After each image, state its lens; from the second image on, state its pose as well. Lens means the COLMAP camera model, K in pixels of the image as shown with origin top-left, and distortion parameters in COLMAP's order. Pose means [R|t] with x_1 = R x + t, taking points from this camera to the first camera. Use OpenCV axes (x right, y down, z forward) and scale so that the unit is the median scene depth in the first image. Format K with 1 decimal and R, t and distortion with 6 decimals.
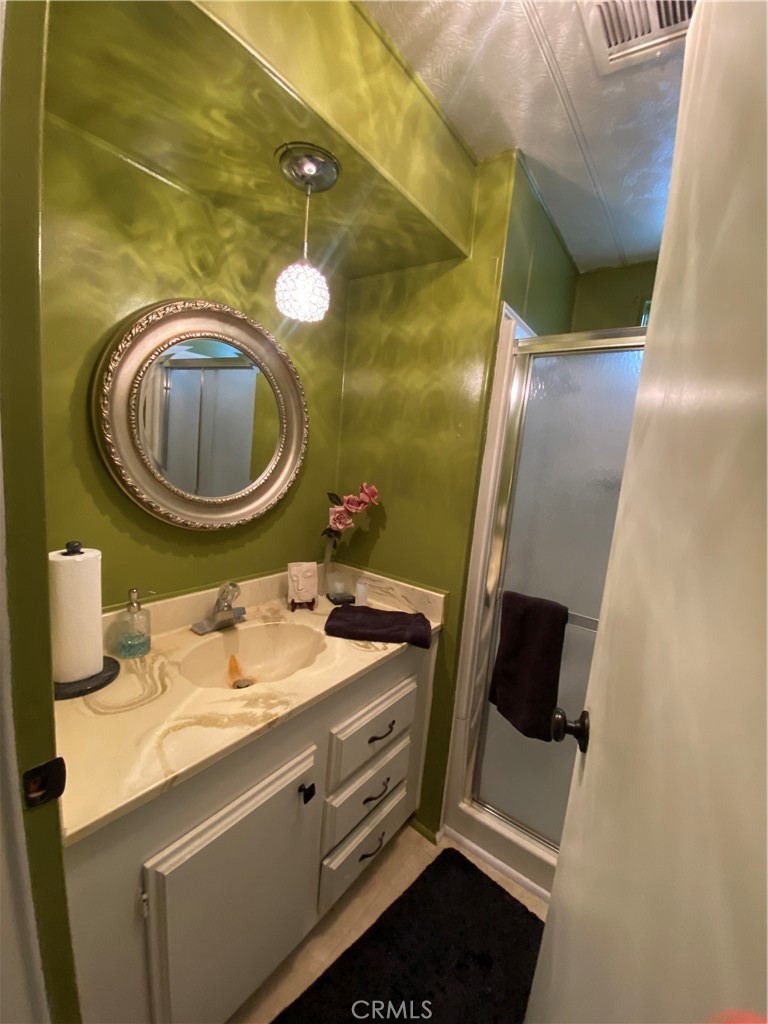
lens RADIAL K [[407.3, 0, 384.0], [0, 407.3, 512.0], [0, 0, 1]] dist [0.007508, -0.014554]
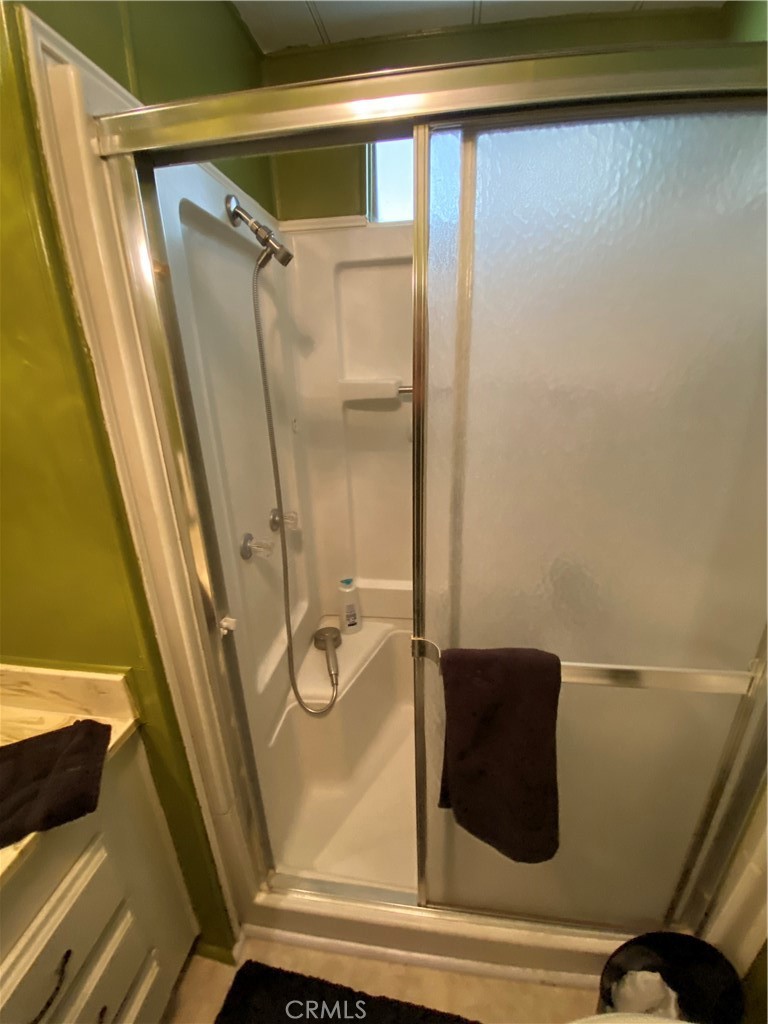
lens RADIAL K [[407.3, 0, 384.0], [0, 407.3, 512.0], [0, 0, 1]] dist [0.007508, -0.014554]
pose [[0.867692, -0.254753, 0.426863, 0.272287], [0.162743, 0.956958, 0.240303, -0.075241], [-0.469708, -0.139040, 0.871804, 0.397566]]
